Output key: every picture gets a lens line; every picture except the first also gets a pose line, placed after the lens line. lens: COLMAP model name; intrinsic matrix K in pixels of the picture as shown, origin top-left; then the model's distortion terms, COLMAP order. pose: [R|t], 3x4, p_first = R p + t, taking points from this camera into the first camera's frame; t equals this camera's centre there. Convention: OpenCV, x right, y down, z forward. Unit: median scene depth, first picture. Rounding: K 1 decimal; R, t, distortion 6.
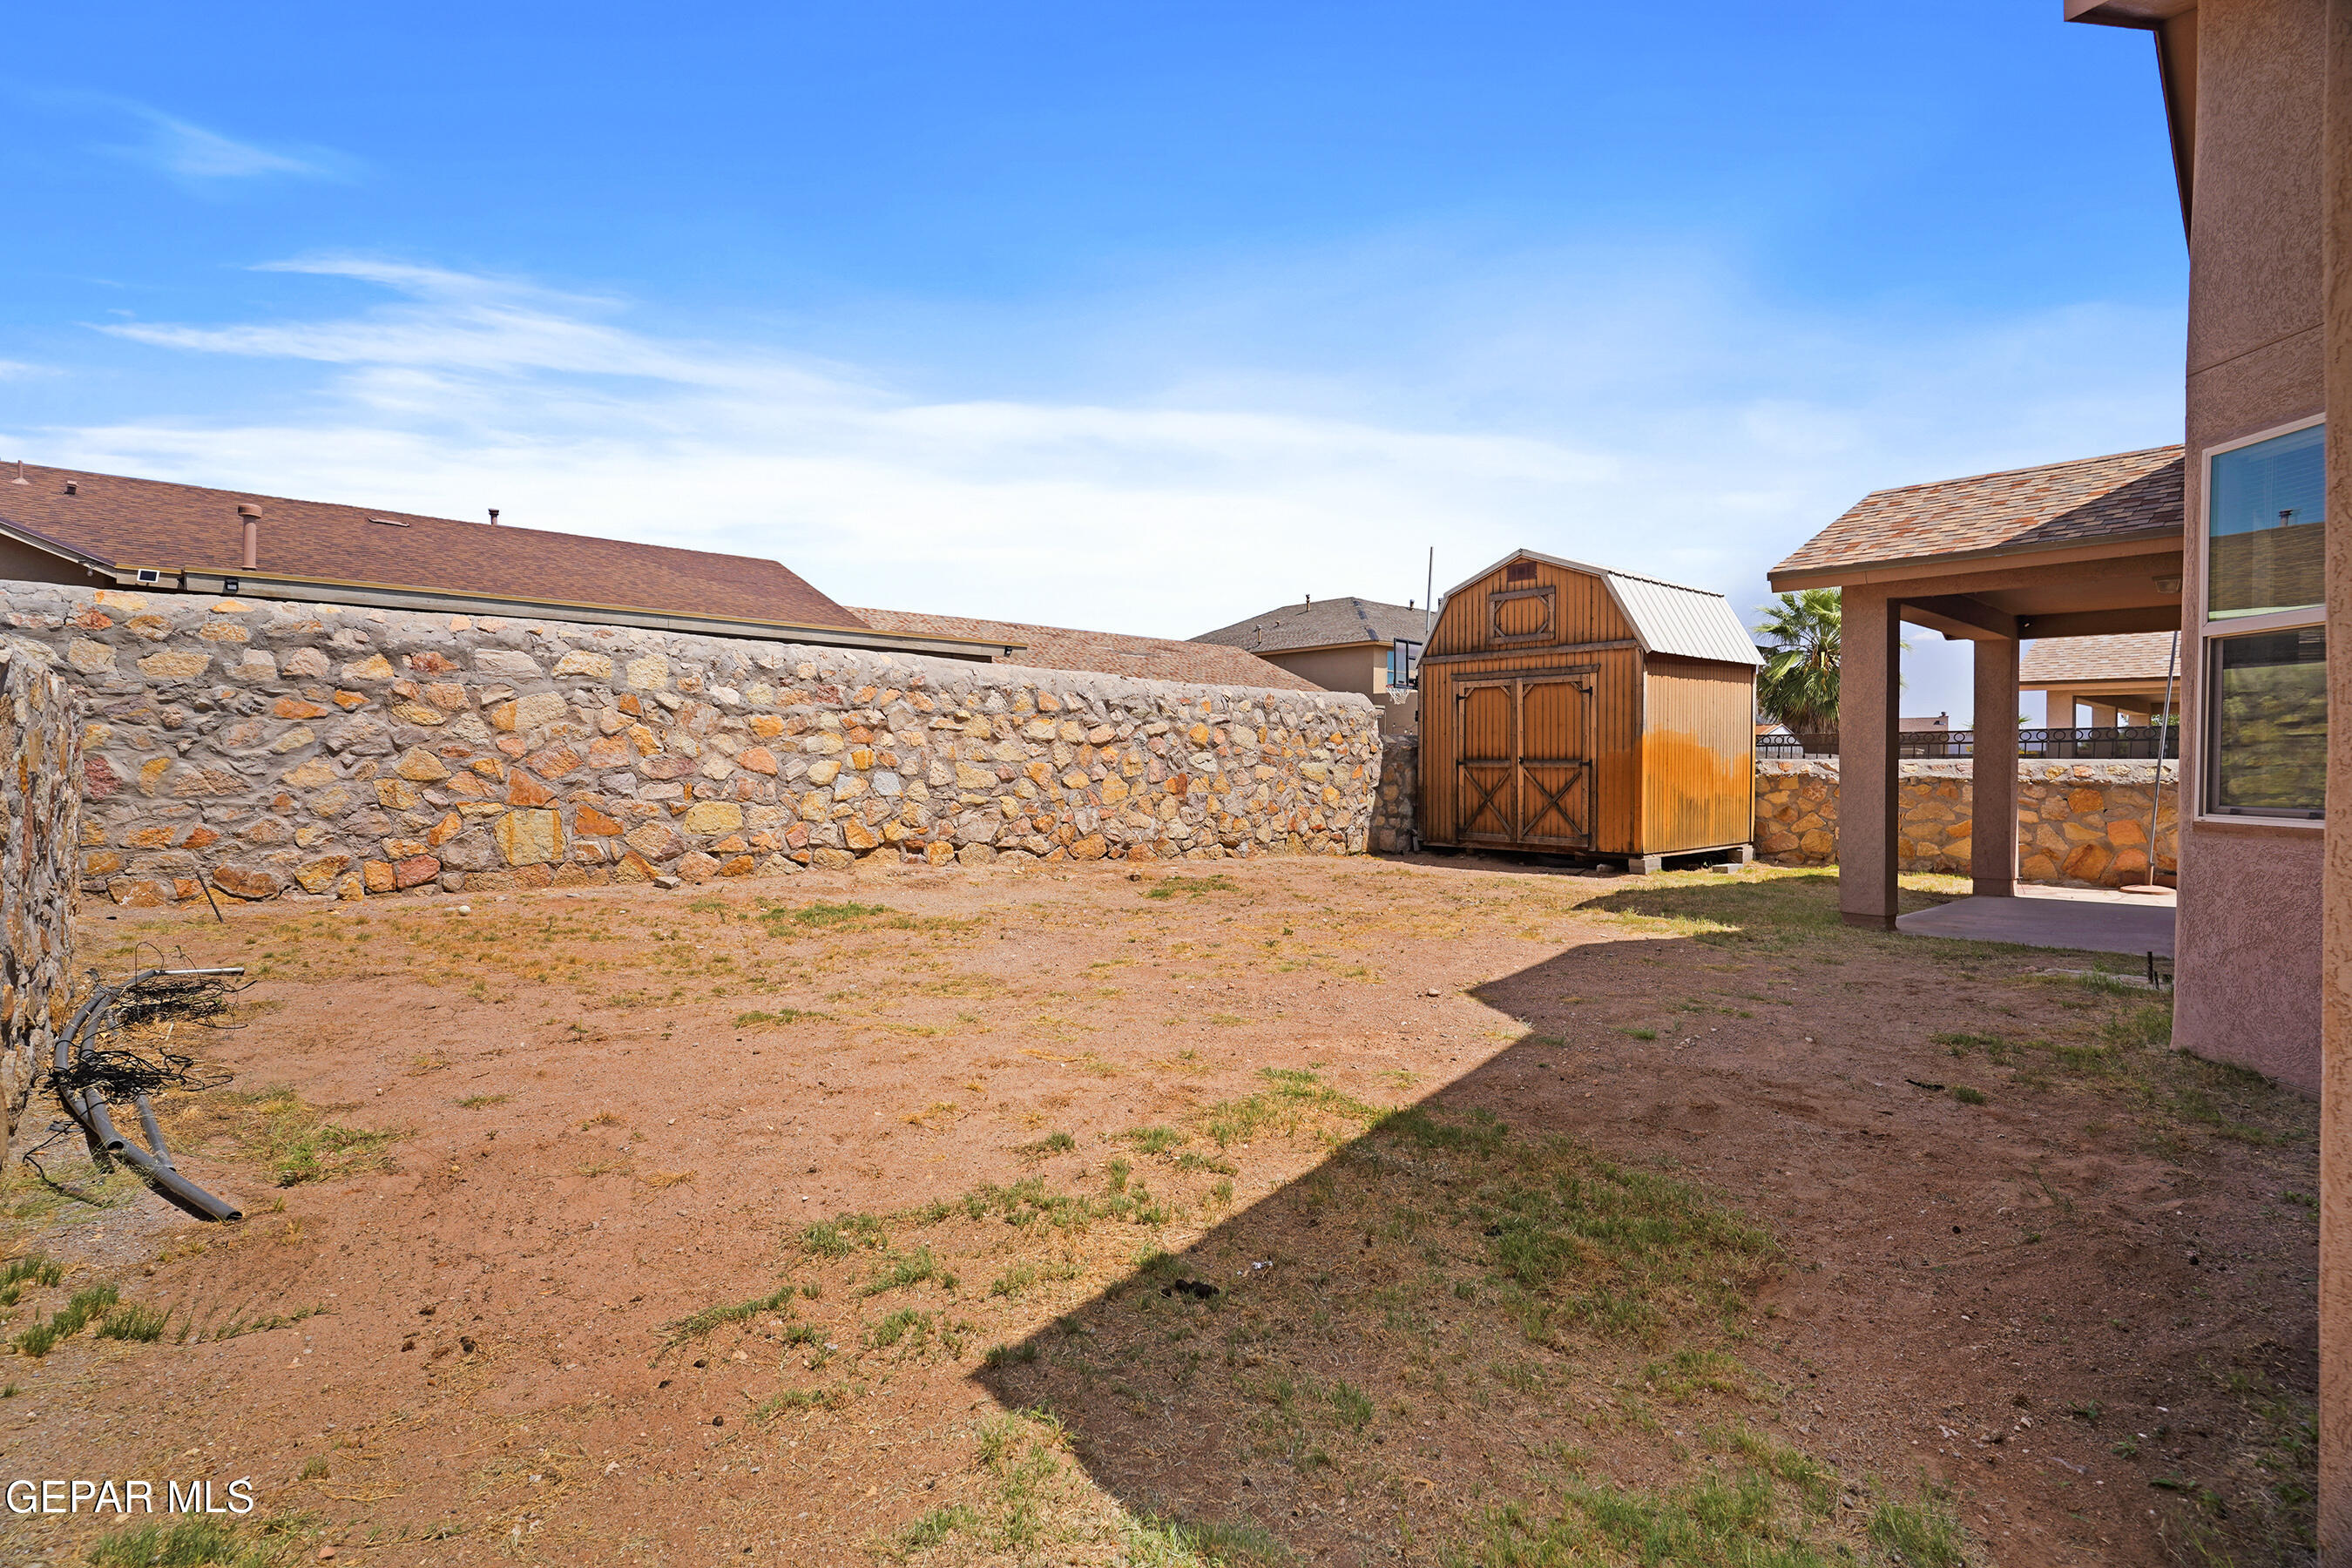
lens RADIAL K [[1133.6, 0, 1197.6], [0, 1133.6, 802.4], [0, 0, 1]] dist [-0.011855, 0.005699]
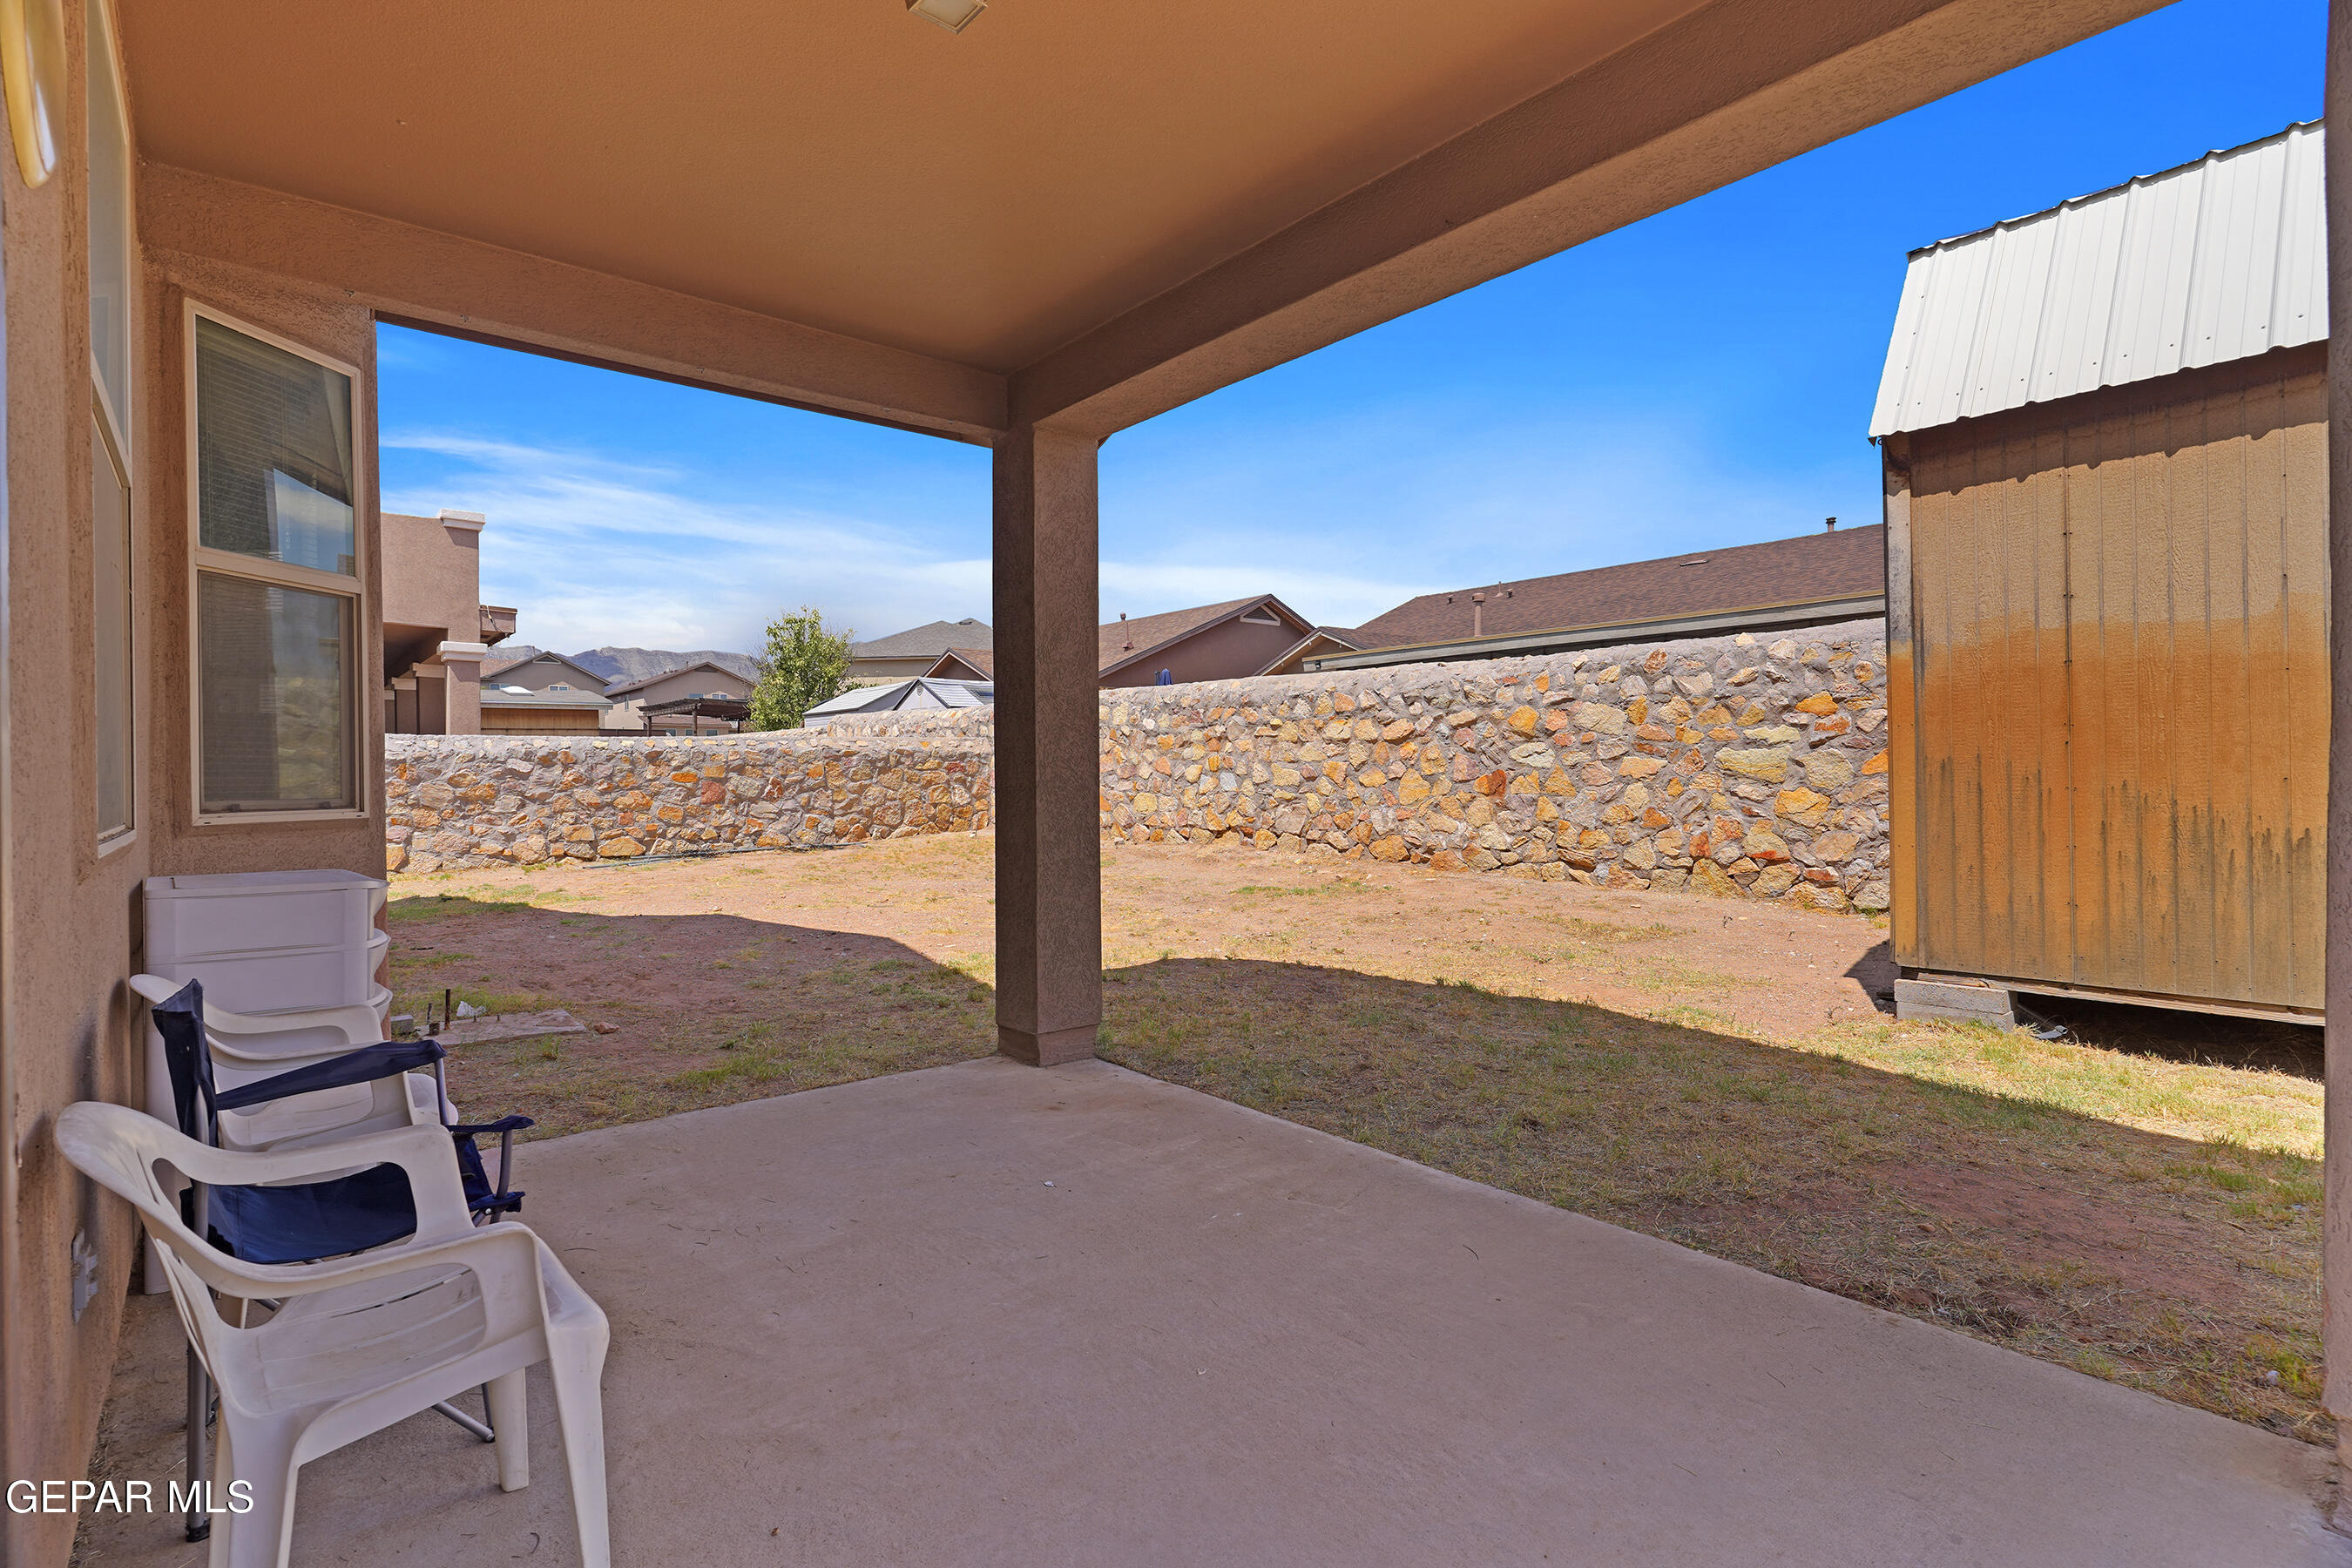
lens RADIAL K [[1133.6, 0, 1179.7], [0, 1133.6, 781.2], [0, 0, 1]] dist [-0.011855, 0.005699]
pose [[-0.049471, 0.003550, -0.998769, 0.884385], [-0.015620, 0.999869, 0.004328, -0.018805], [0.998653, 0.015814, -0.049409, 0.878552]]
